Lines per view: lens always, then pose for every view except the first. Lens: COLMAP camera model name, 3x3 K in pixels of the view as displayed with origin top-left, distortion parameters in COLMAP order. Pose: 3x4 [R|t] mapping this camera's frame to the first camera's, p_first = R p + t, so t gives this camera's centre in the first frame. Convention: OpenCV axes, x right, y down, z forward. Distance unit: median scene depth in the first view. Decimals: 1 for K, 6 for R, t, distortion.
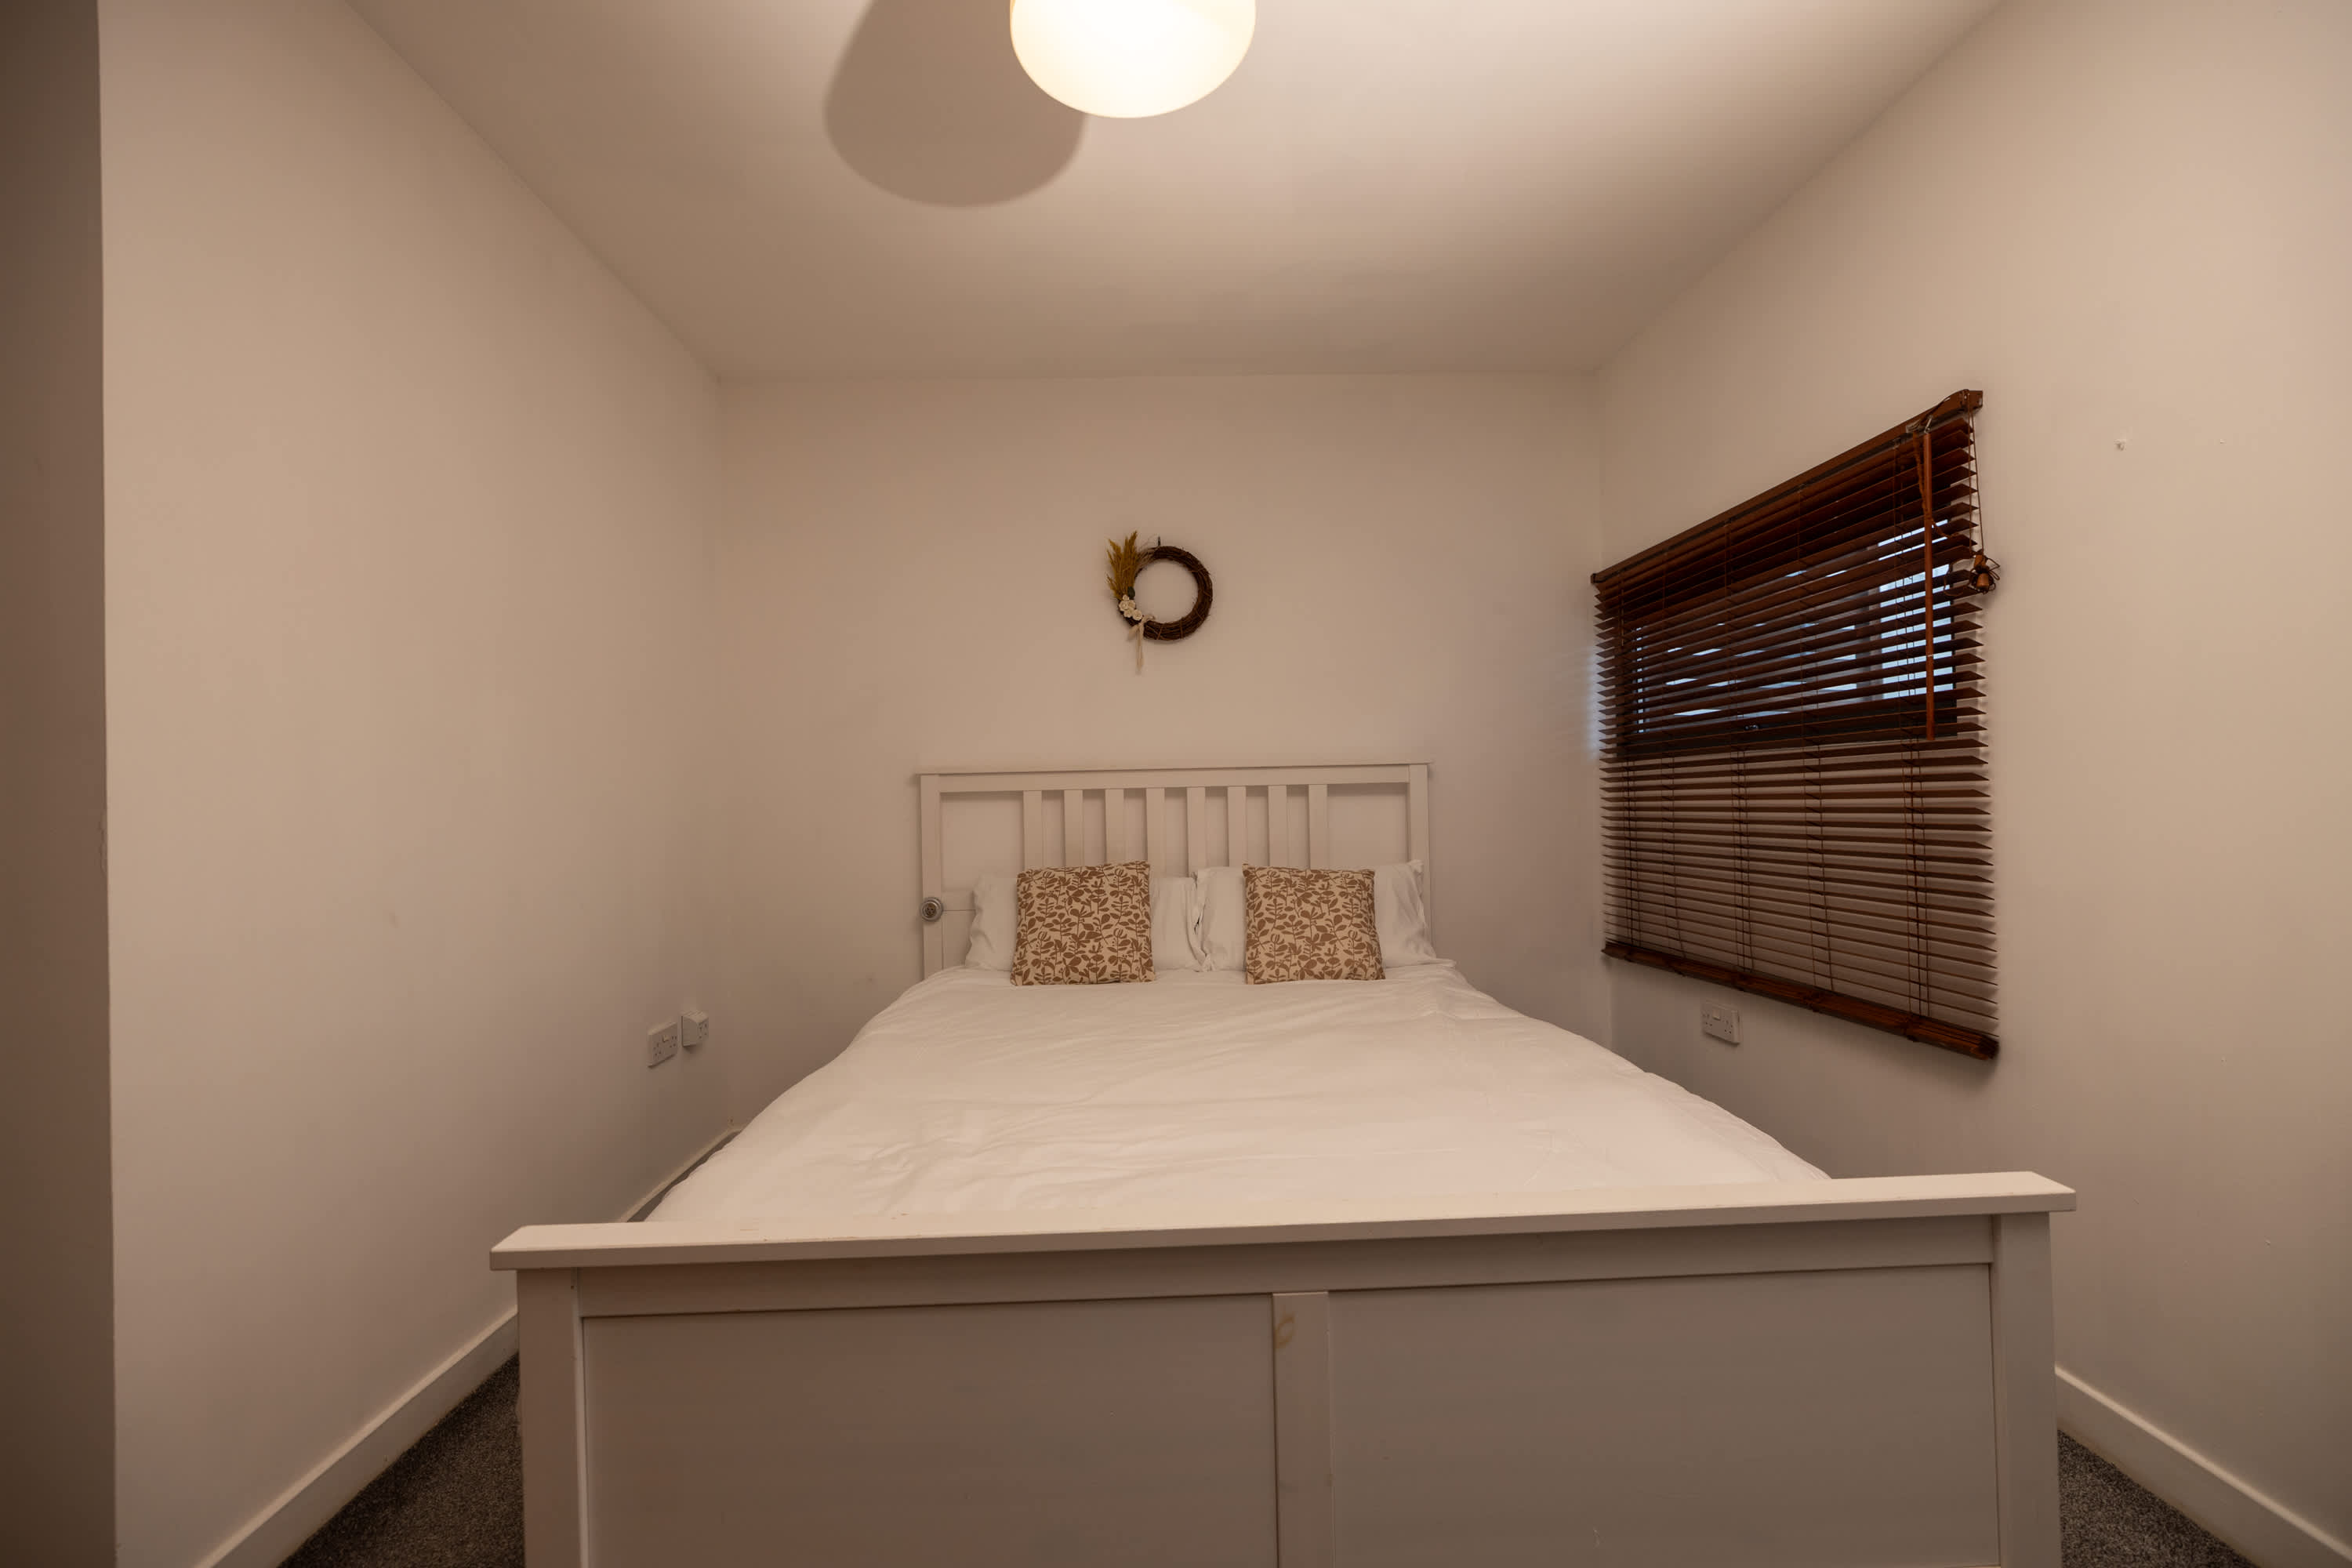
lens RADIAL K [[1013.5, 0, 1170.9], [0, 1013.5, 770.5], [0, 0, 1]] dist [0.002085, -0.000351]
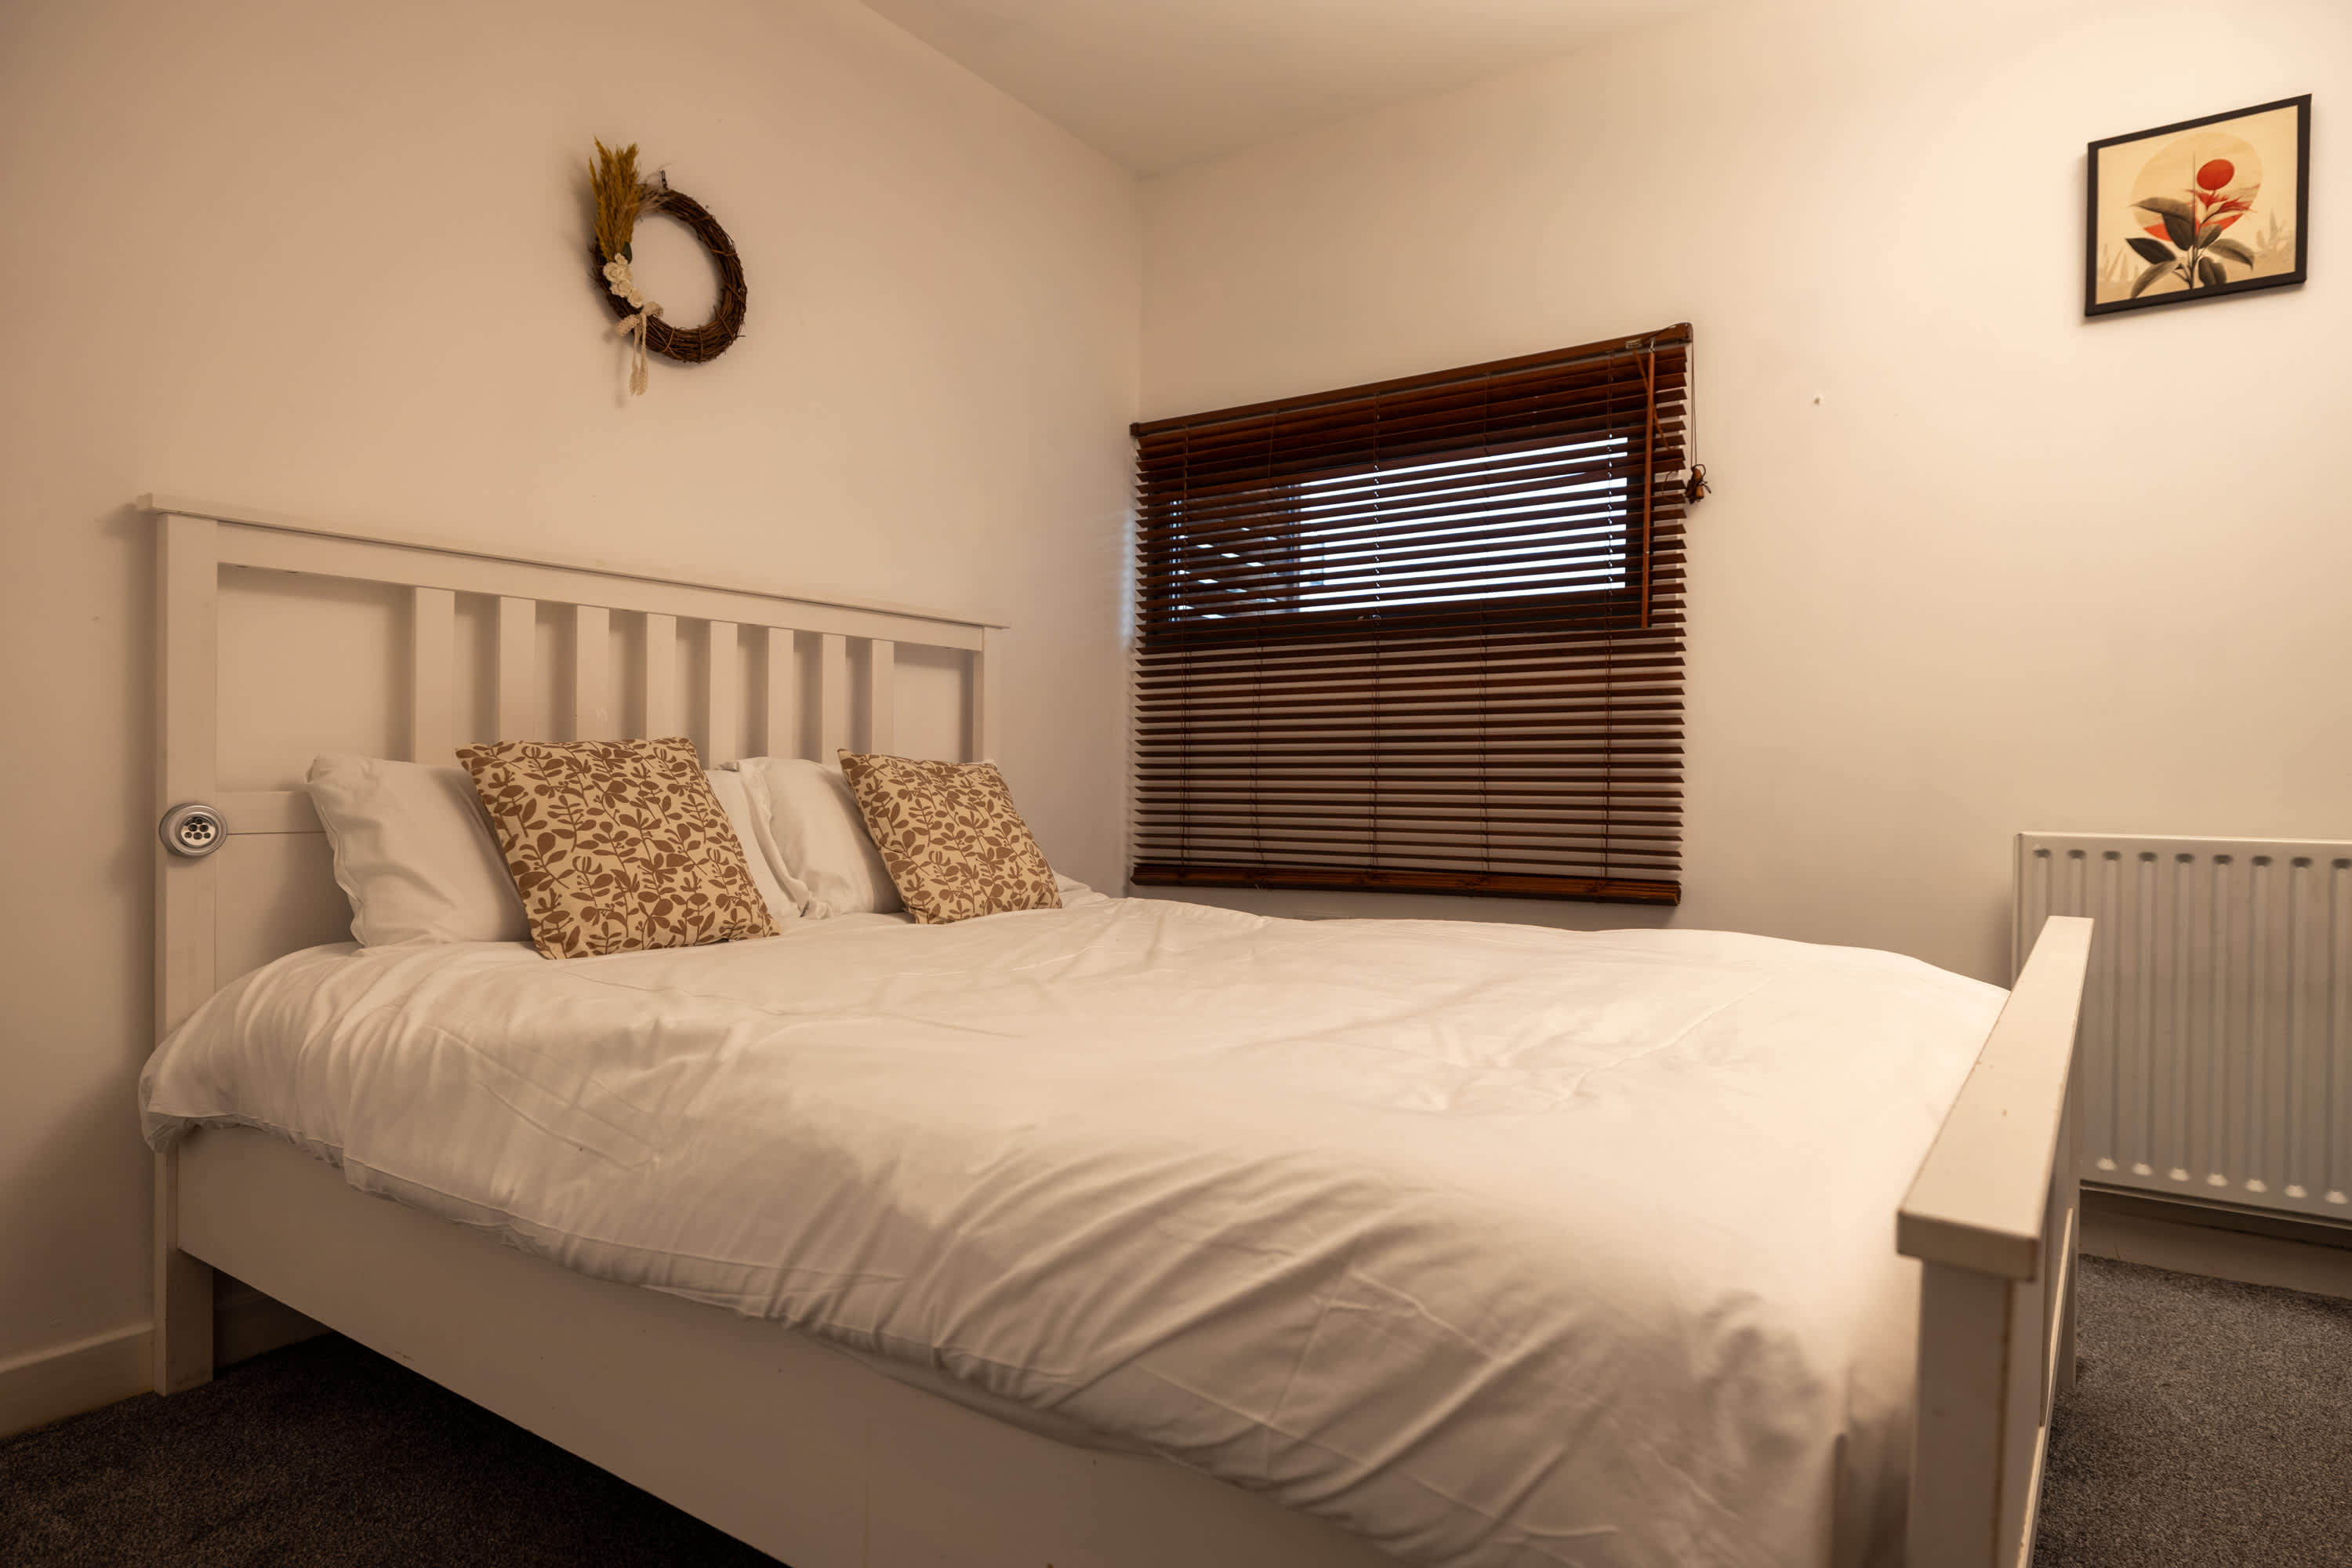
lens RADIAL K [[1338.4, 0, 1180.8], [0, 1338.4, 799.0], [0, 0, 1]] dist [-0.000419, -0.001716]
pose [[0.590211, 0.014173, 0.807125, -0.504314], [-0.043875, 0.998931, 0.014542, 0.108500], [-0.806056, -0.043995, 0.590202, 0.363124]]
